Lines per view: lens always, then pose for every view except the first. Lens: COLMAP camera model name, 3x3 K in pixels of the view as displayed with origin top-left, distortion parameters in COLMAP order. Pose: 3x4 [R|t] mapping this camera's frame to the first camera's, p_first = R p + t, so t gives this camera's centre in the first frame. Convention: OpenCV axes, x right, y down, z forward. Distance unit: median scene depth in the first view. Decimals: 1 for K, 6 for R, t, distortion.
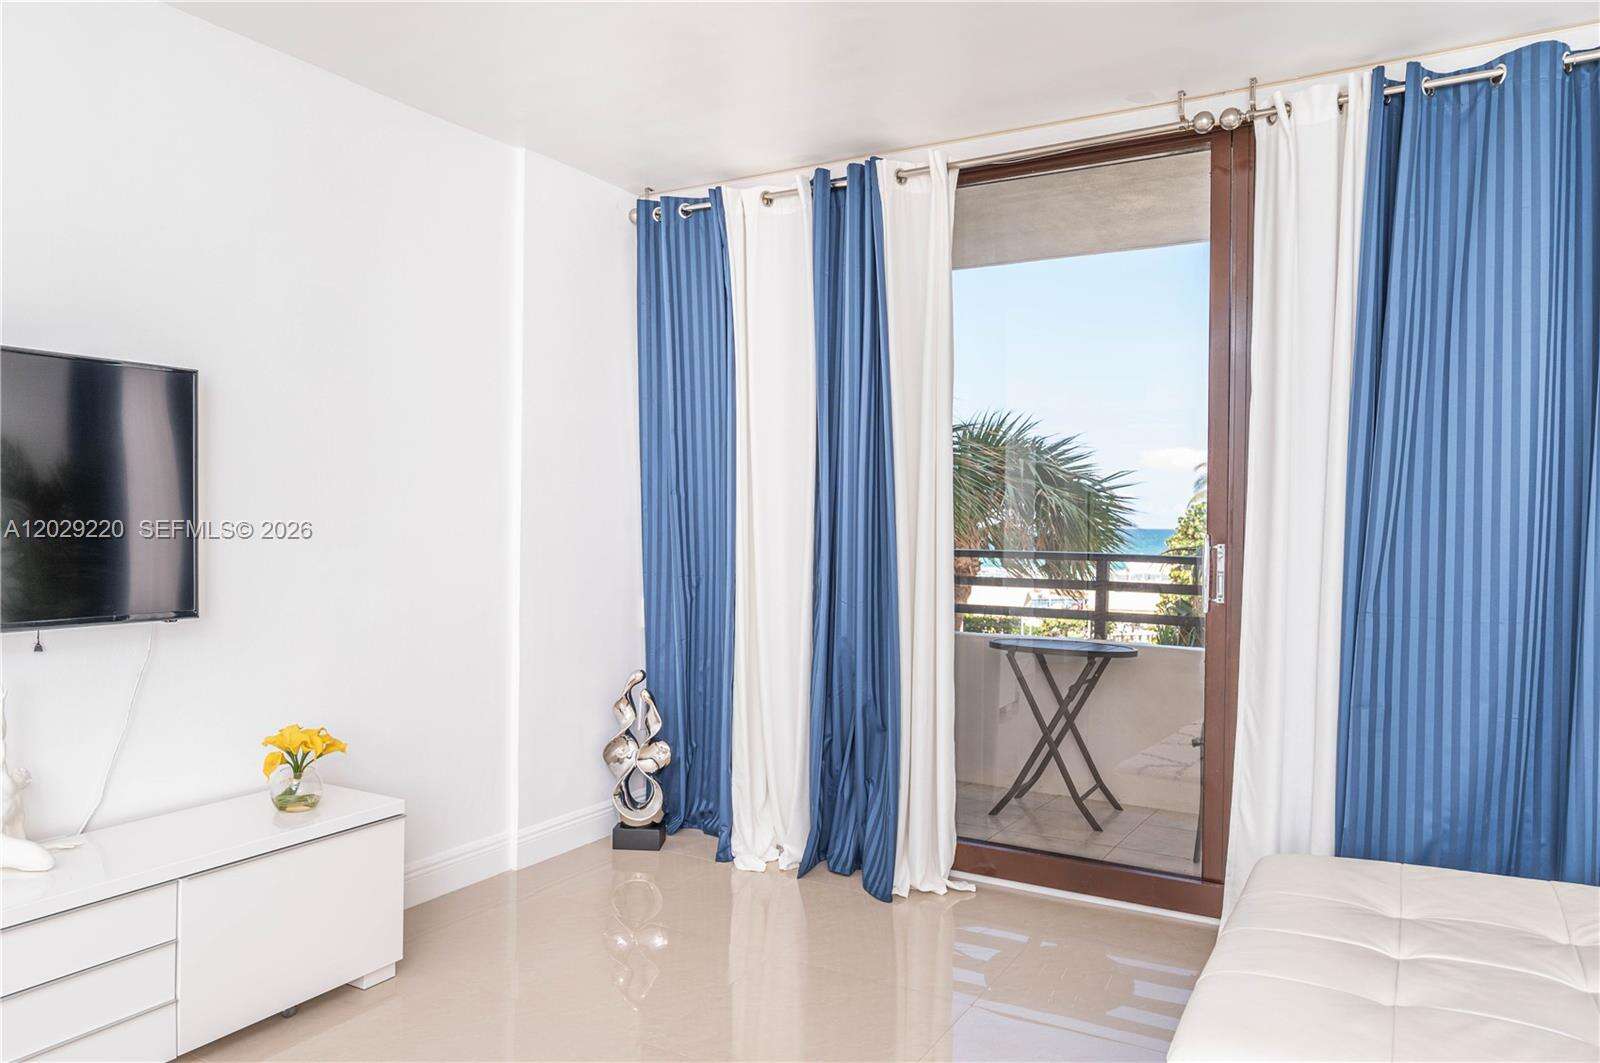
lens RADIAL K [[988.2, 0, 843.0], [0, 988.2, 527.8], [0, 0, 1]] dist [0.001555, 0.001473]
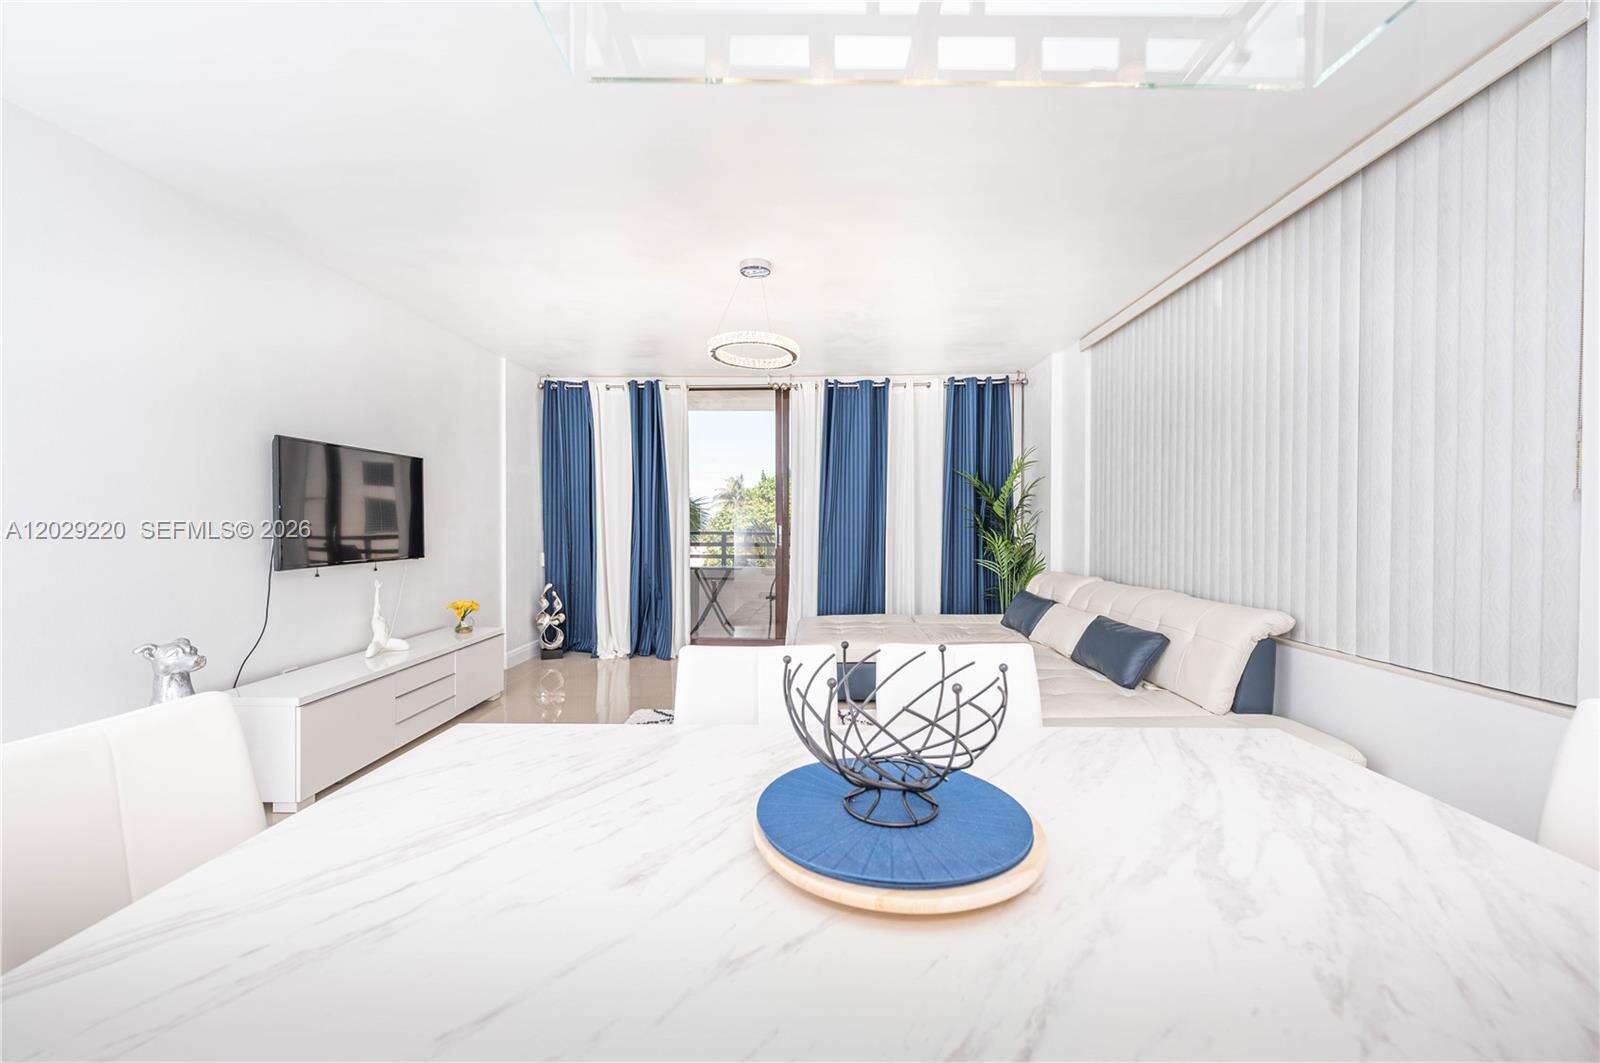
lens RADIAL K [[698.8, 0, 766.4], [0, 698.8, 530.2], [0, 0, 1]] dist [0.000325, 0.000027]
pose [[0.890700, -0.012867, 0.454409, -0.534358], [0.011385, 0.999917, 0.005998, 0.016311], [-0.454449, -0.000169, 0.890773, -0.748337]]
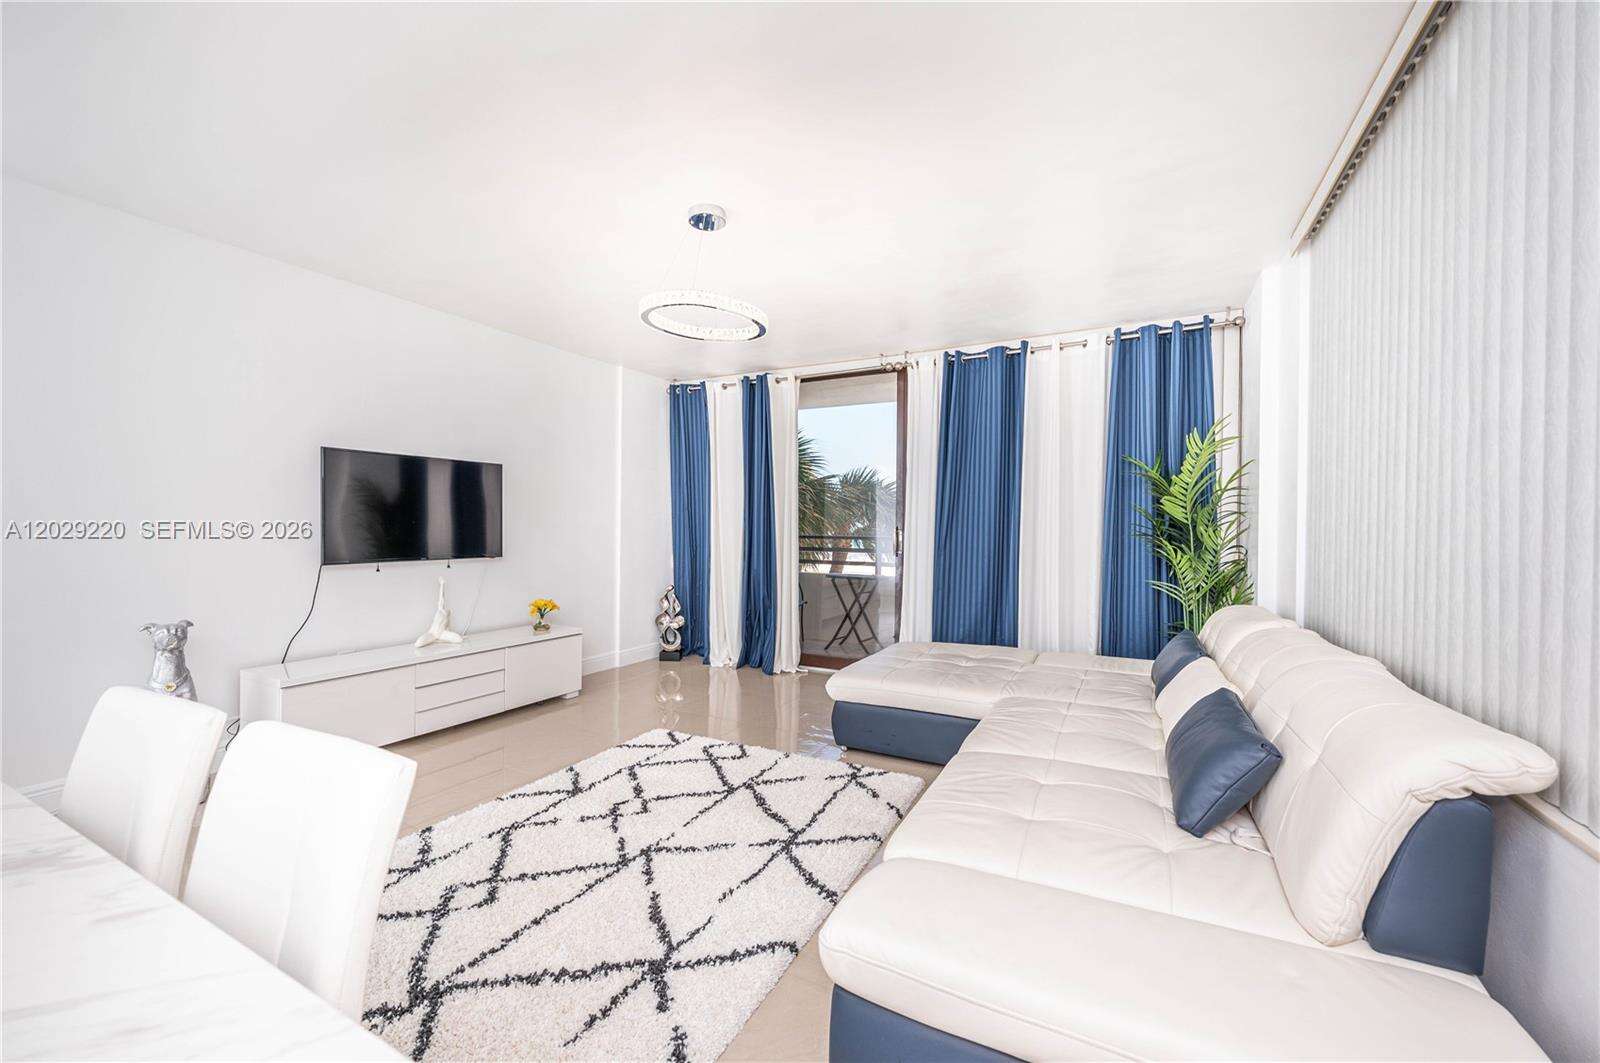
lens RADIAL K [[658.5, 0, 800.0], [0, 658.5, 531.5], [0, 0, 1]] dist [0.001881, 0.000308]
pose [[0.999967, -0.001119, -0.008031, 0.121450], [0.001110, 0.999999, -0.001134, 0.018944], [0.008032, 0.001125, 0.999967, -0.602235]]
